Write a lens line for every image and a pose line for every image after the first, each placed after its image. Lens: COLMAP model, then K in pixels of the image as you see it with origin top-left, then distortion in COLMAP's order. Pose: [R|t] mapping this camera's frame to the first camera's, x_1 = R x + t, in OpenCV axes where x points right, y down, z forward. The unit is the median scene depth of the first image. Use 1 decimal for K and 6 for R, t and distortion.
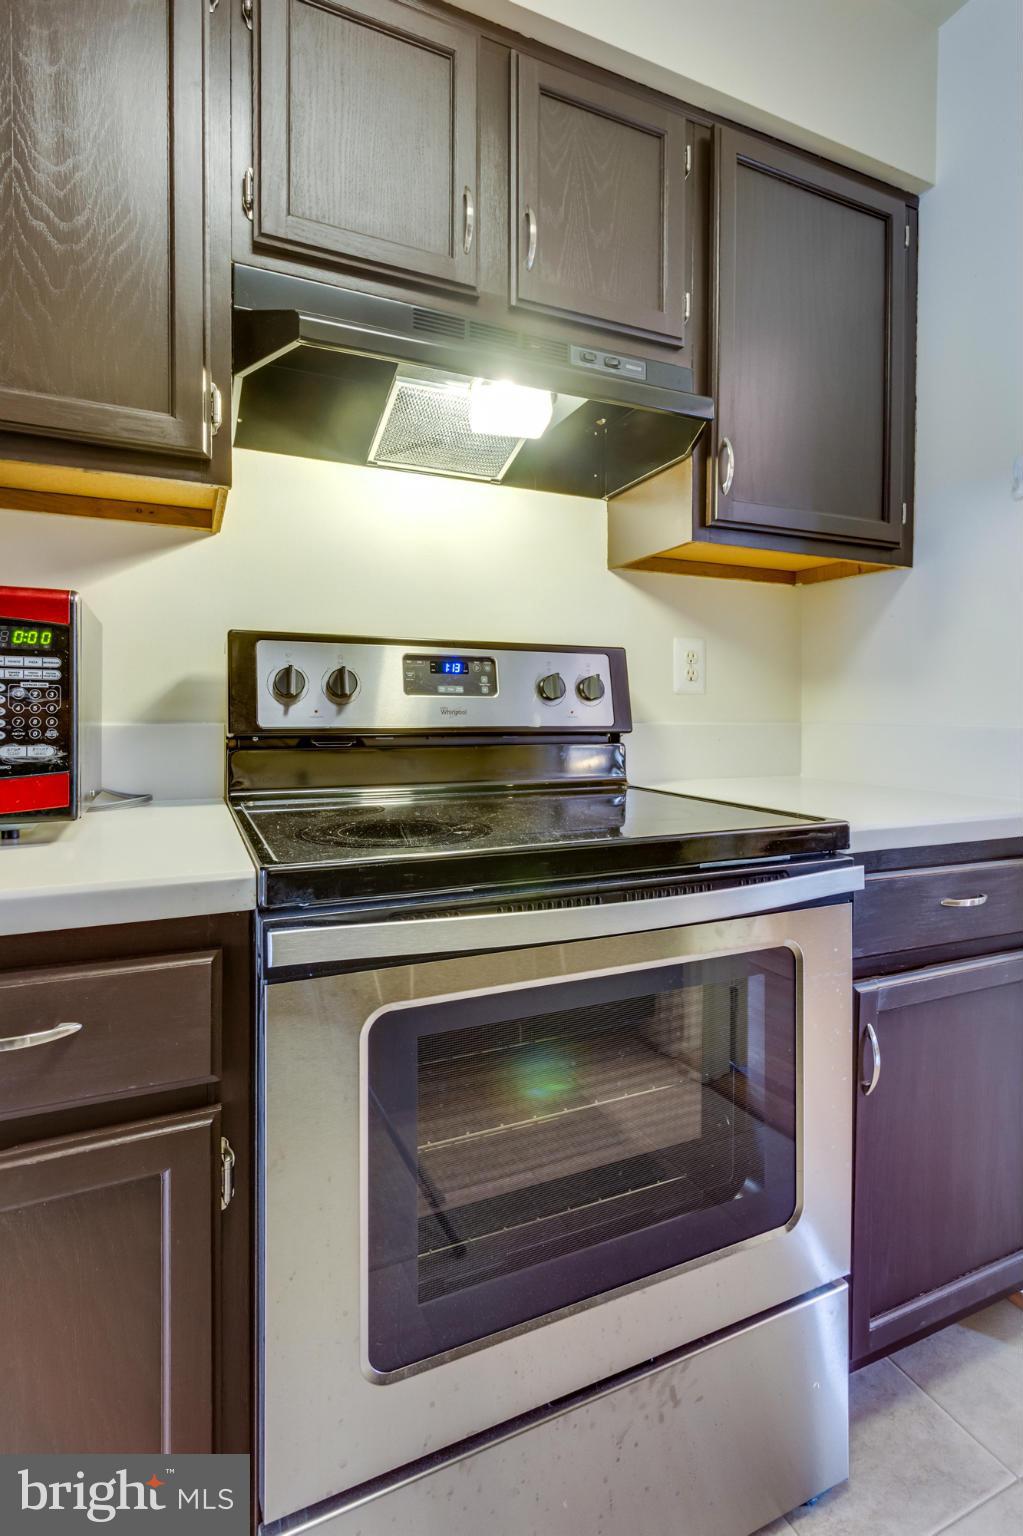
lens RADIAL K [[736.2, 0, 556.3], [0, 736.2, 728.6], [0, 0, 1]] dist [0.000853, 0.000665]
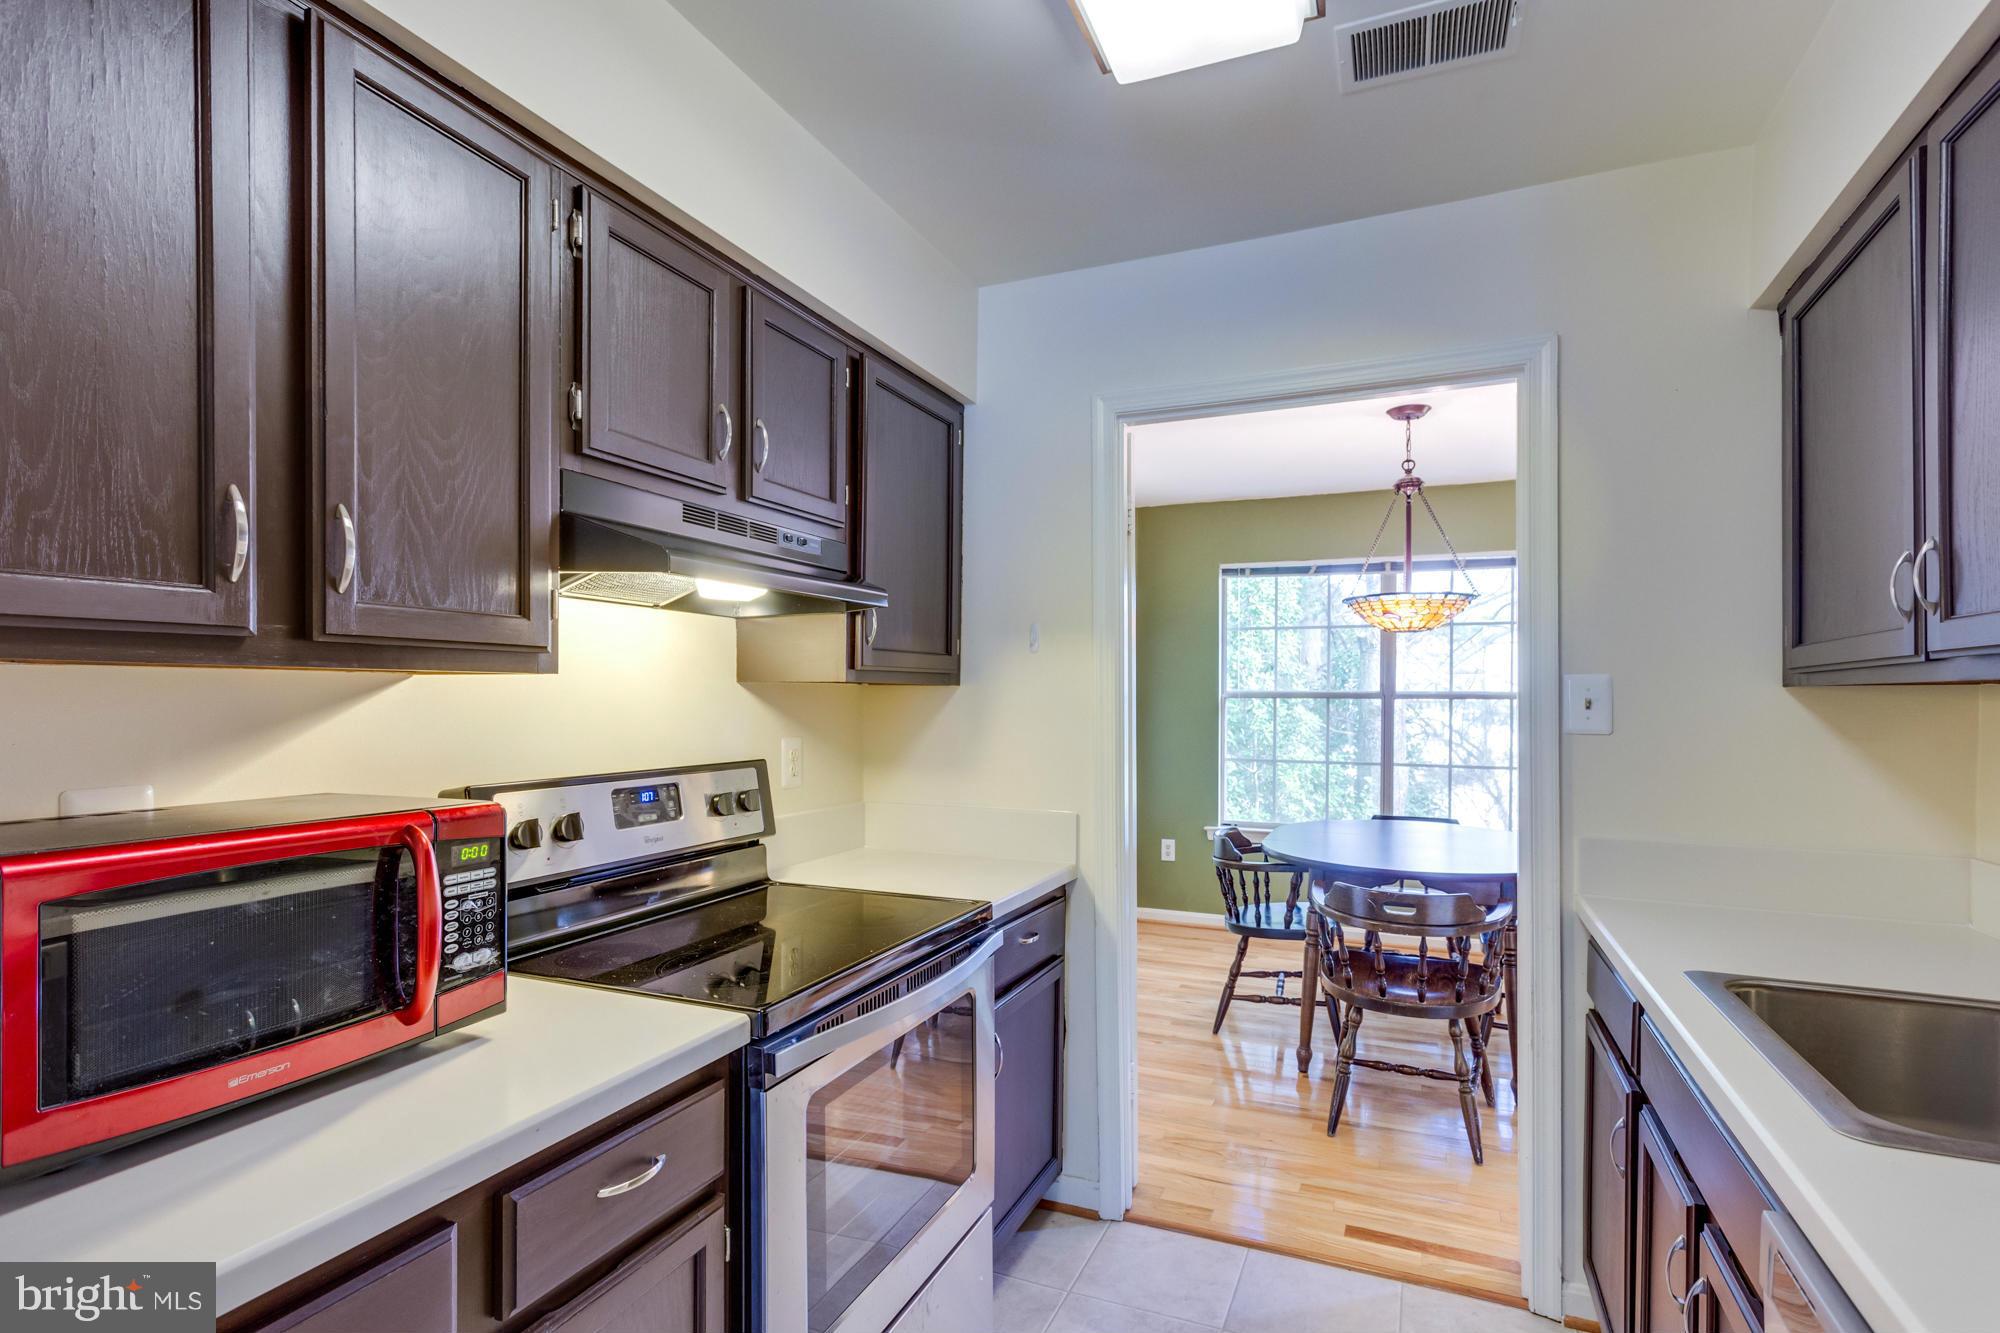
lens RADIAL K [[958.6, 0, 999.0], [0, 958.6, 706.5], [0, 0, 1]] dist [0.000853, 0.000665]
pose [[0.749902, -0.006972, 0.661512, -0.680946], [0.007230, 0.999971, 0.002344, -0.215023], [-0.661509, 0.003025, 0.749931, -0.367962]]
